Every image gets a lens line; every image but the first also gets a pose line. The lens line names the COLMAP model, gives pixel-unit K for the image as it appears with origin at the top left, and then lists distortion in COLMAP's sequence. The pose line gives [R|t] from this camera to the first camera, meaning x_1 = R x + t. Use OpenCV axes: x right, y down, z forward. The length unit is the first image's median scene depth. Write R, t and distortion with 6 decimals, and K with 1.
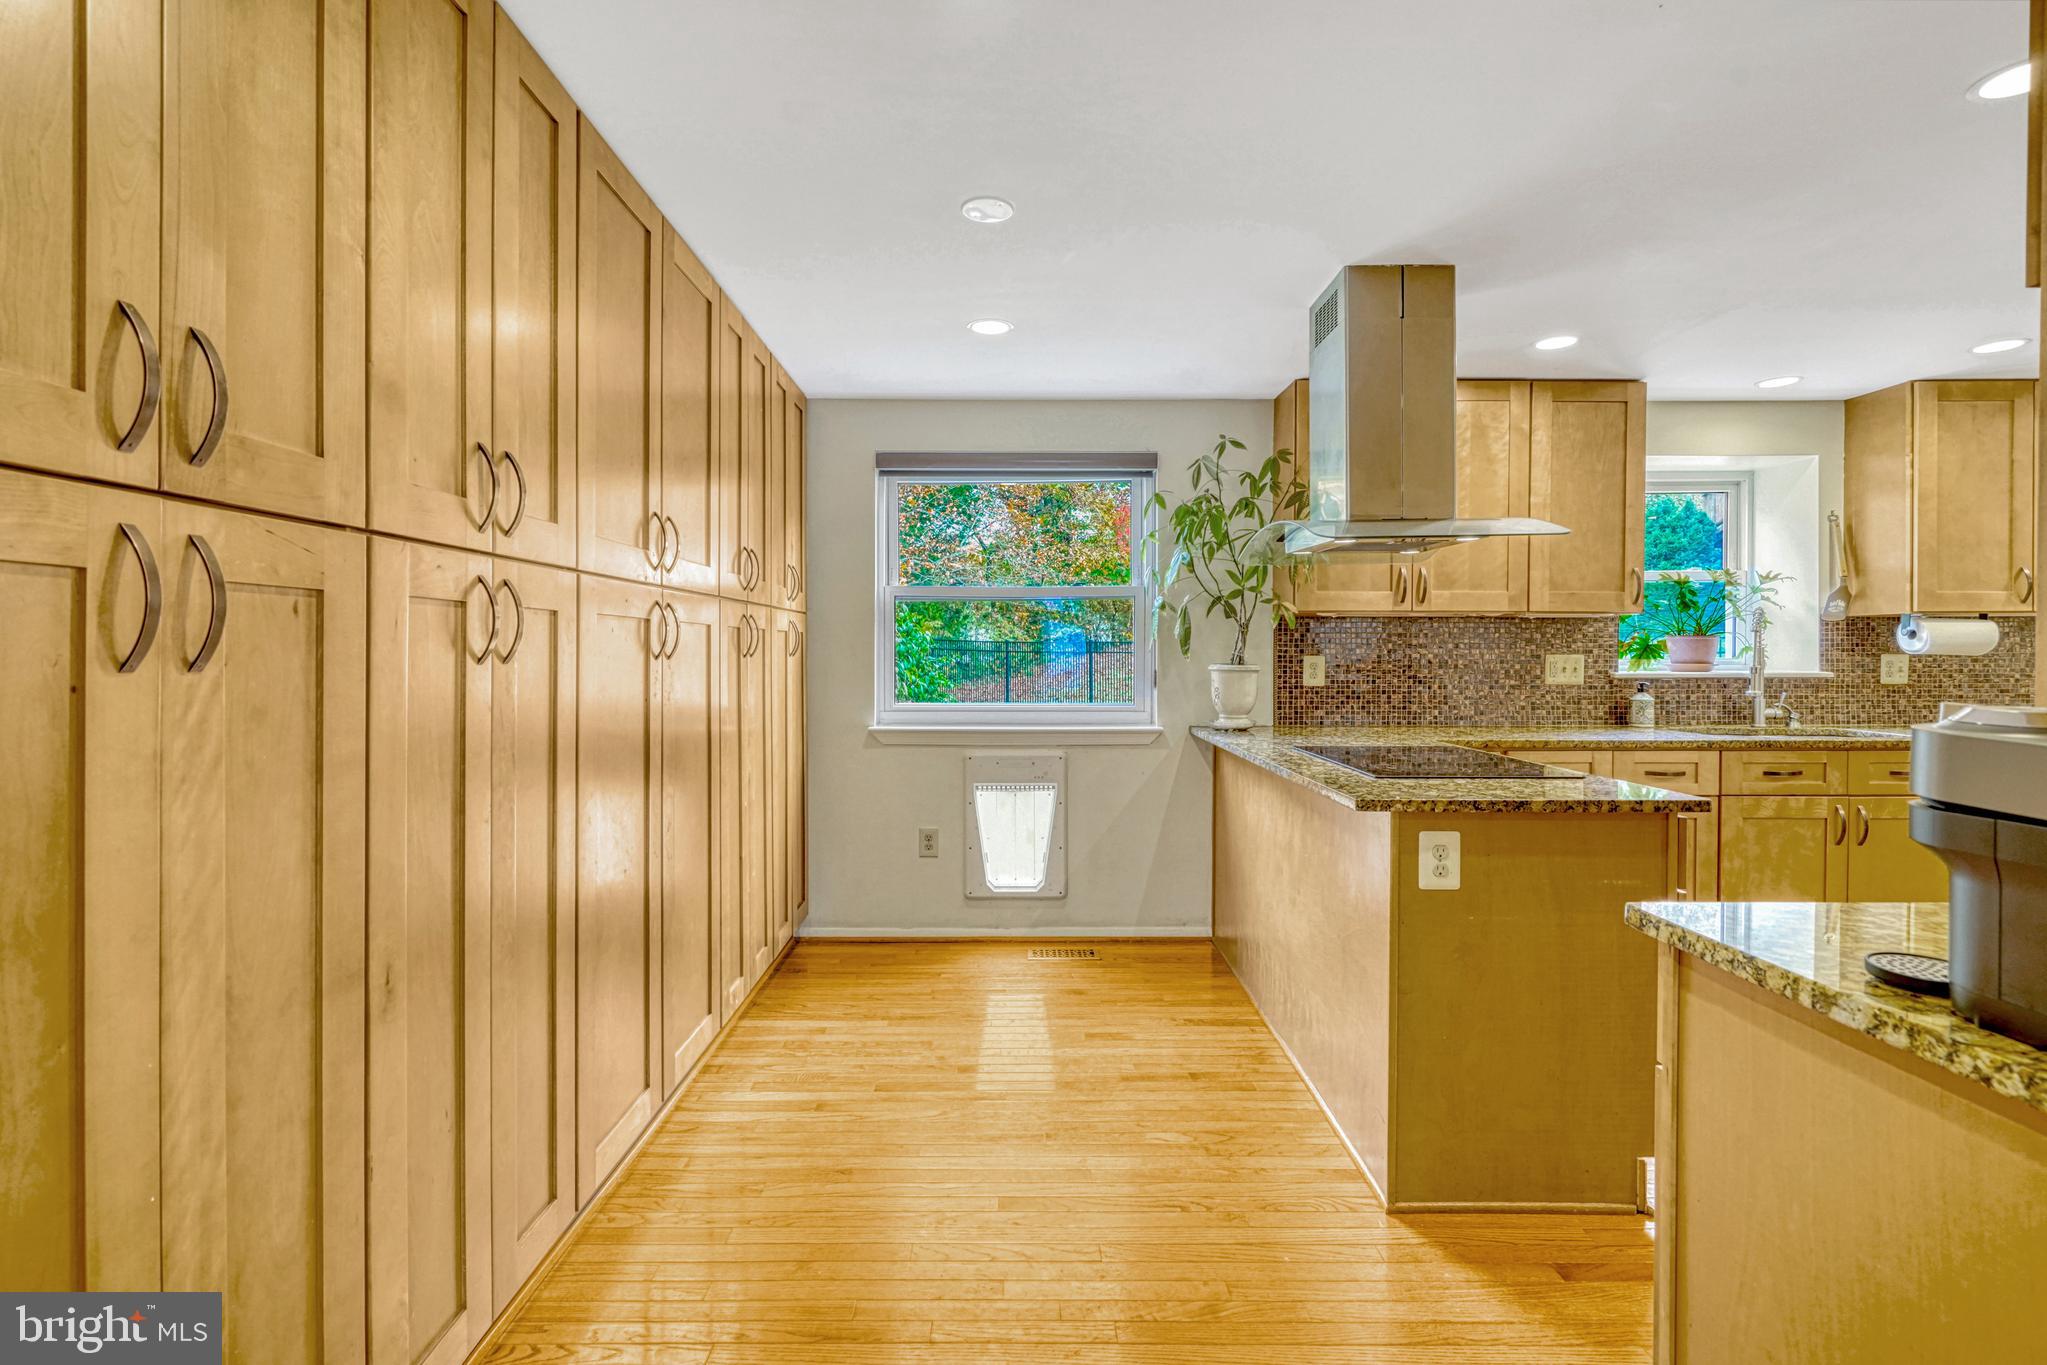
lens RADIAL K [[960.0, 0, 1017.7], [0, 960.0, 678.0], [0, 0, 1]] dist [-0.000406, -0.000111]
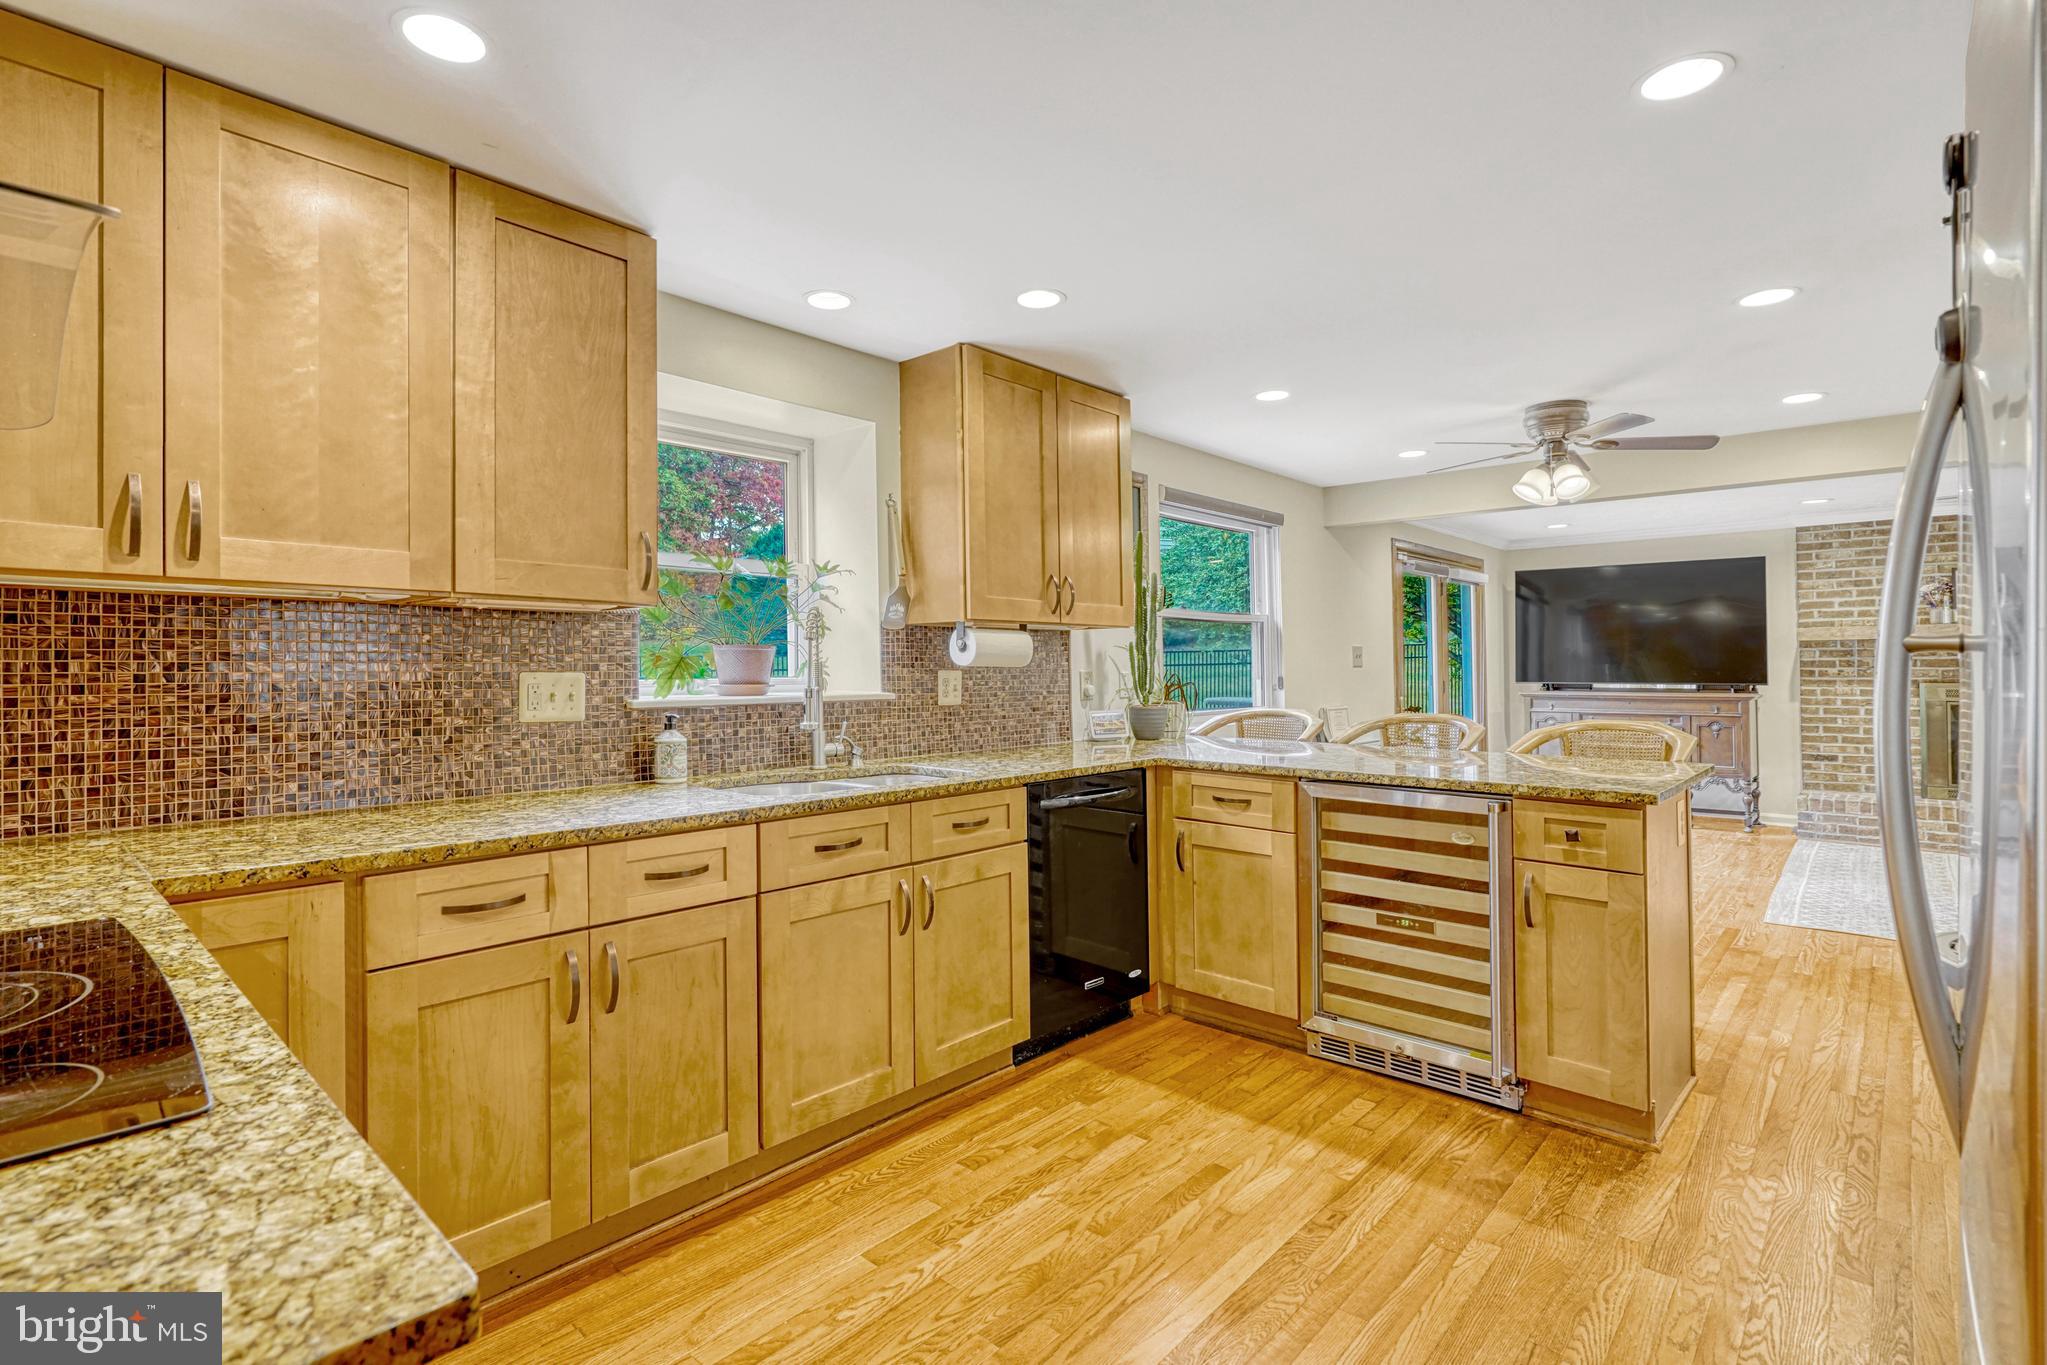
lens RADIAL K [[965.4, 0, 1008.0], [0, 965.4, 652.4], [0, 0, 1]] dist [0.000099, 0.000451]
pose [[0.684906, 0.010774, 0.728551, 0.329666], [0.022392, 0.999107, -0.035826, -0.008949], [-0.728287, 0.040852, 0.684054, 0.381456]]
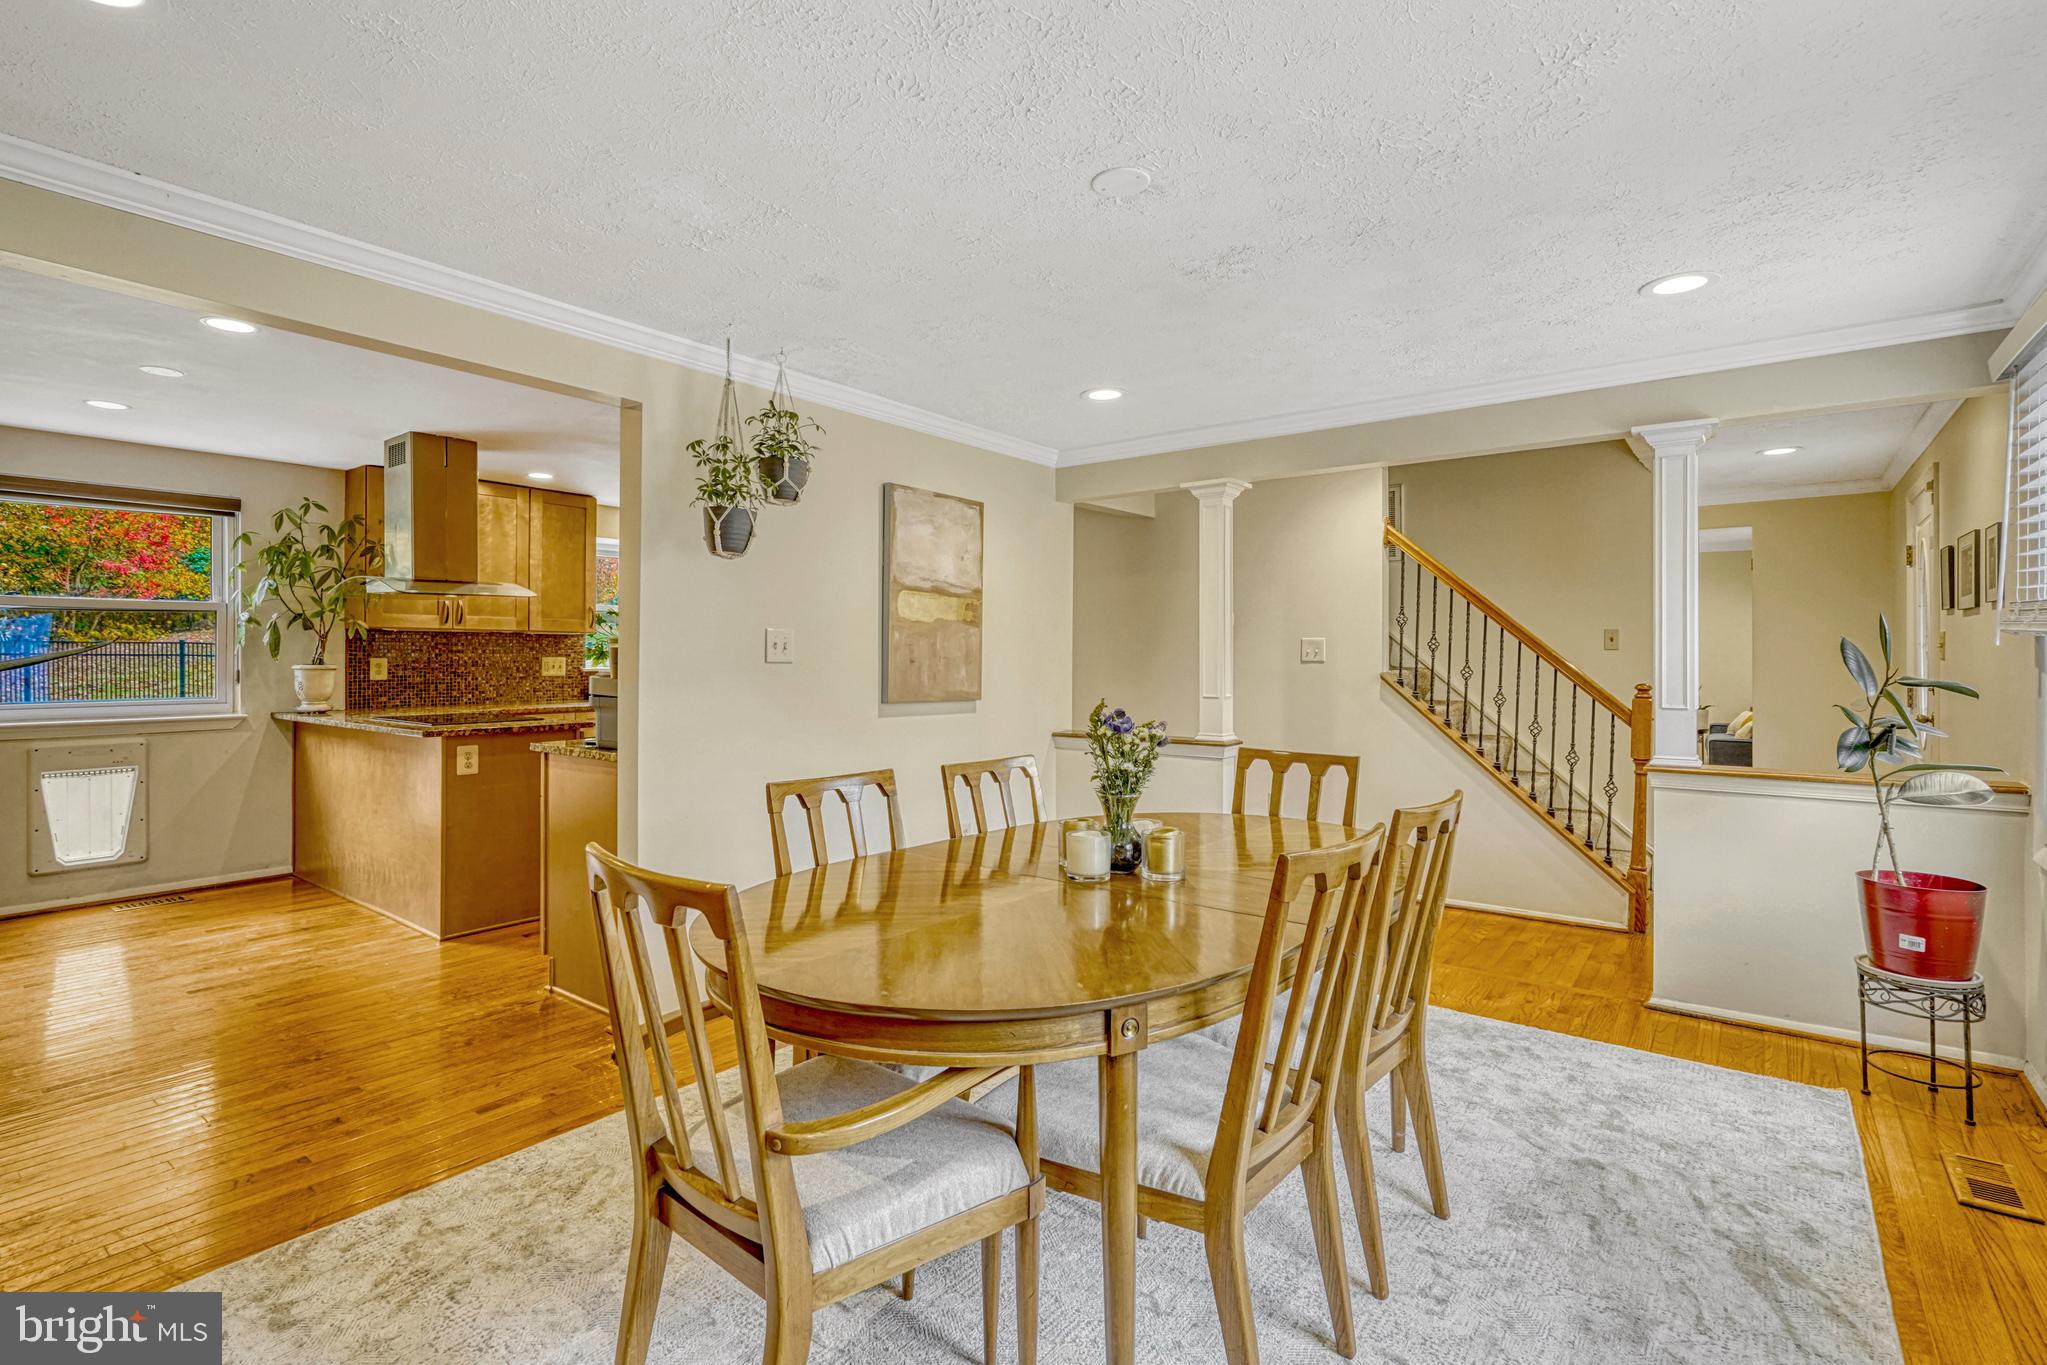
lens RADIAL K [[956.0, 0, 980.2], [0, 956.0, 648.1], [0, 0, 1]] dist [0.002414, 0.001019]
pose [[0.627779, 0.006646, 0.778363, -0.232504], [0.019353, 0.999521, -0.024143, 0.013032], [-0.778151, 0.030220, 0.627350, -0.570836]]
